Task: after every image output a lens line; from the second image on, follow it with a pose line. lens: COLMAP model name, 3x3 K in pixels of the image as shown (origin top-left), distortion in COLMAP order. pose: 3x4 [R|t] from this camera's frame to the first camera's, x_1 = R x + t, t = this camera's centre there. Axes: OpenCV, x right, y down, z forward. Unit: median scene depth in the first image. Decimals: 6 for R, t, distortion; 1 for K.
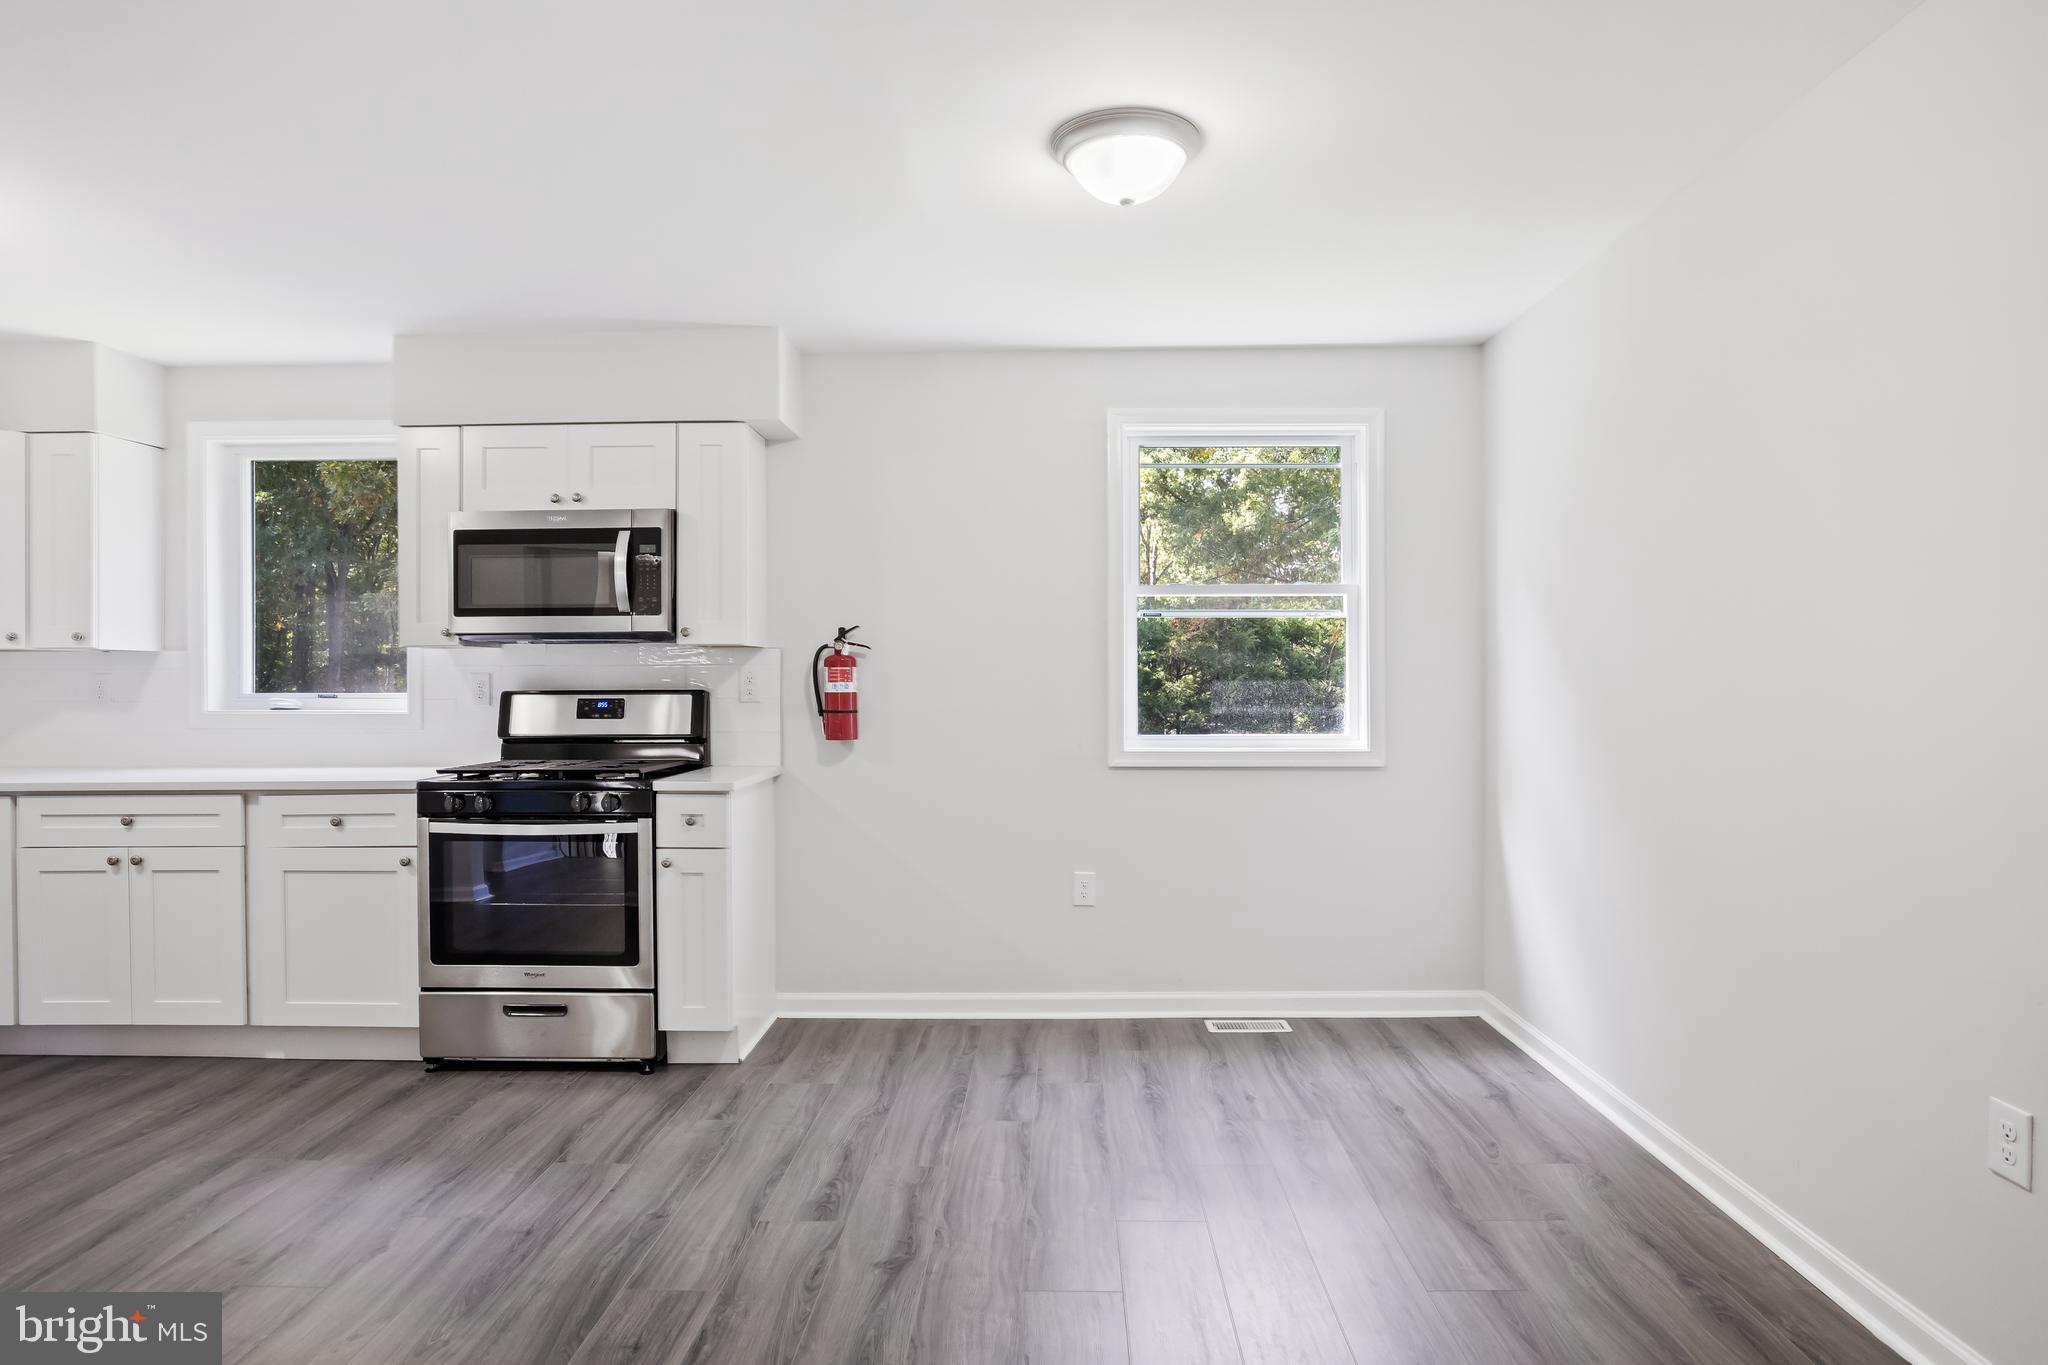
lens RADIAL K [[1154.9, 0, 1025.0], [0, 1154.9, 675.6], [0, 0, 1]] dist [-0.037790, 0.012477]
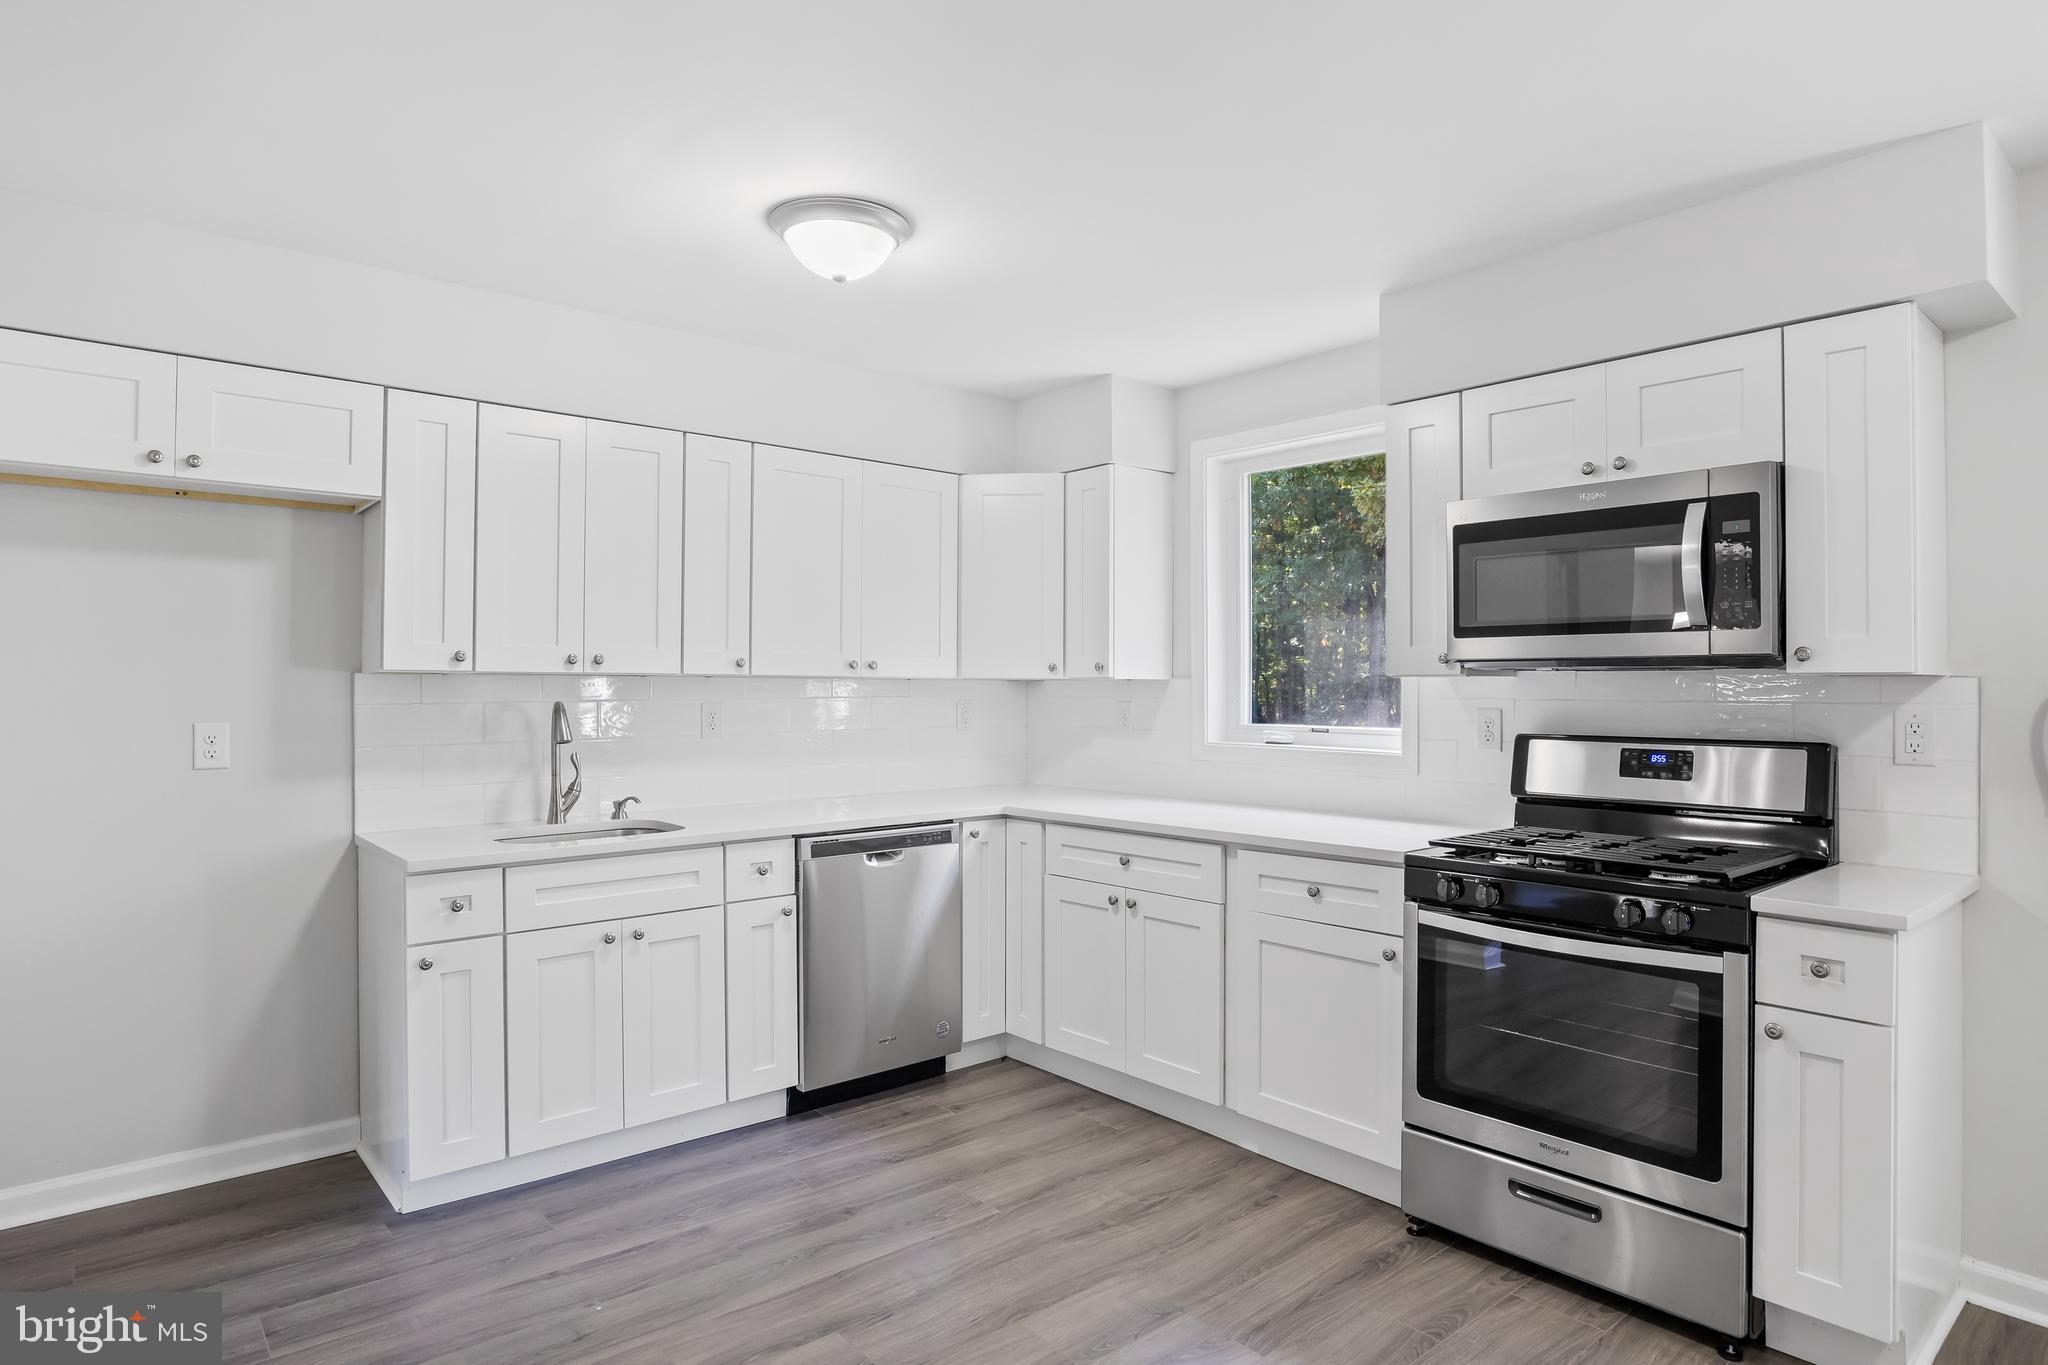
lens RADIAL K [[1154.9, 0, 1021.6], [0, 1154.9, 679.5], [0, 0, 1]] dist [-0.037790, 0.012477]
pose [[0.665540, 0.000535, -0.746362, -0.116058], [-0.004982, 0.999981, -0.003725, -0.019690], [0.746345, 0.006197, 0.665530, 0.270711]]
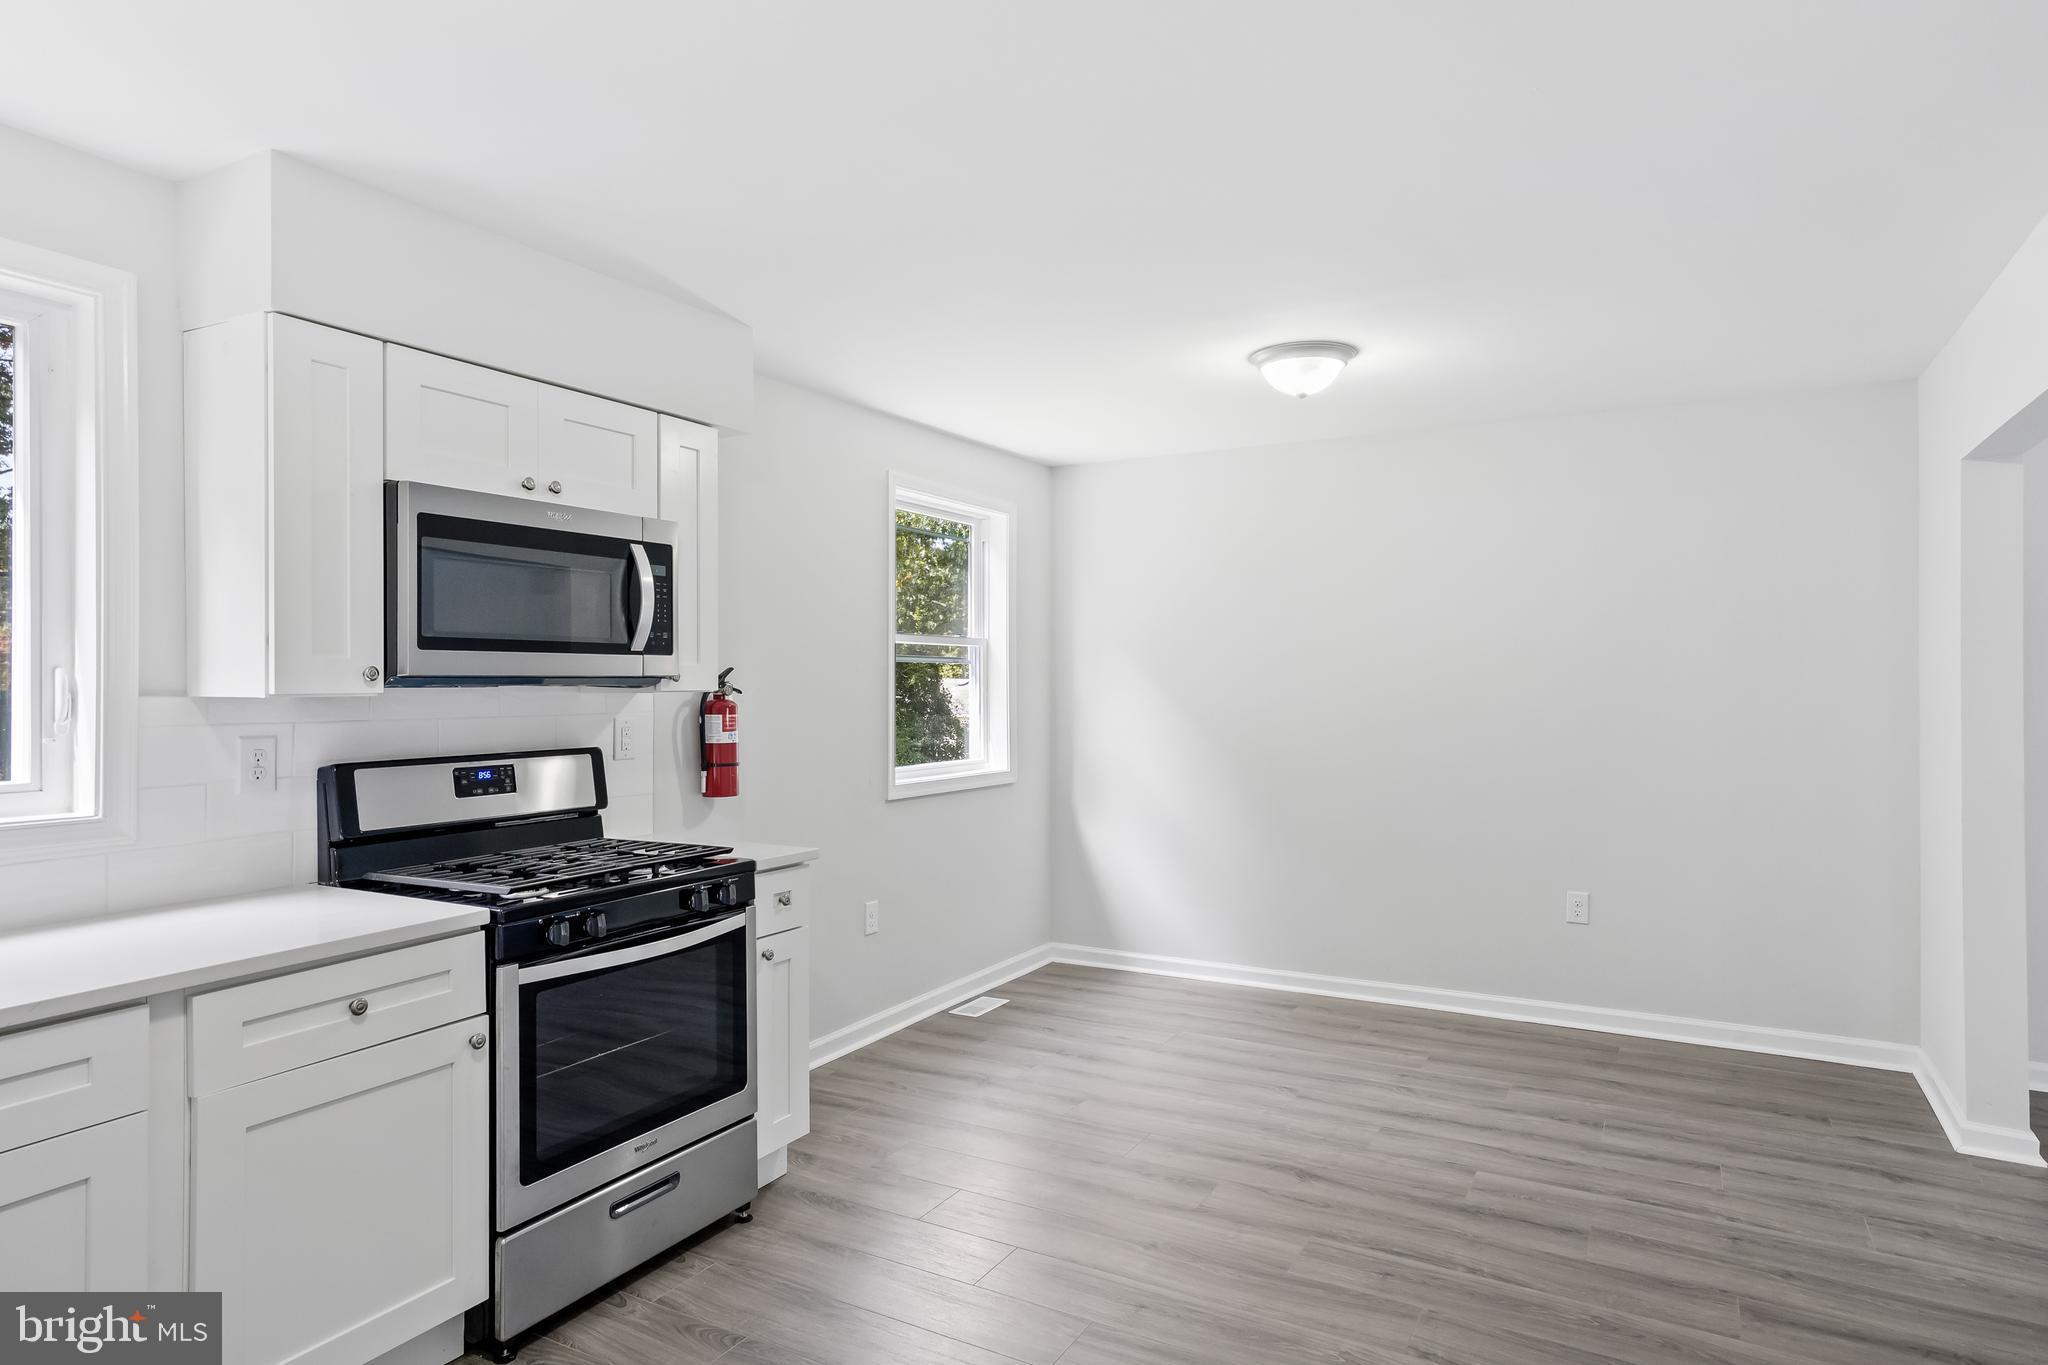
lens RADIAL K [[1154.9, 0, 1026.3], [0, 1154.9, 688.3], [0, 0, 1]] dist [-0.037790, 0.012477]
pose [[0.480980, -0.001770, 0.876730, -0.887735], [-0.001014, 0.999996, 0.002575, -0.032272], [-0.876731, -0.002127, 0.480977, 0.402753]]
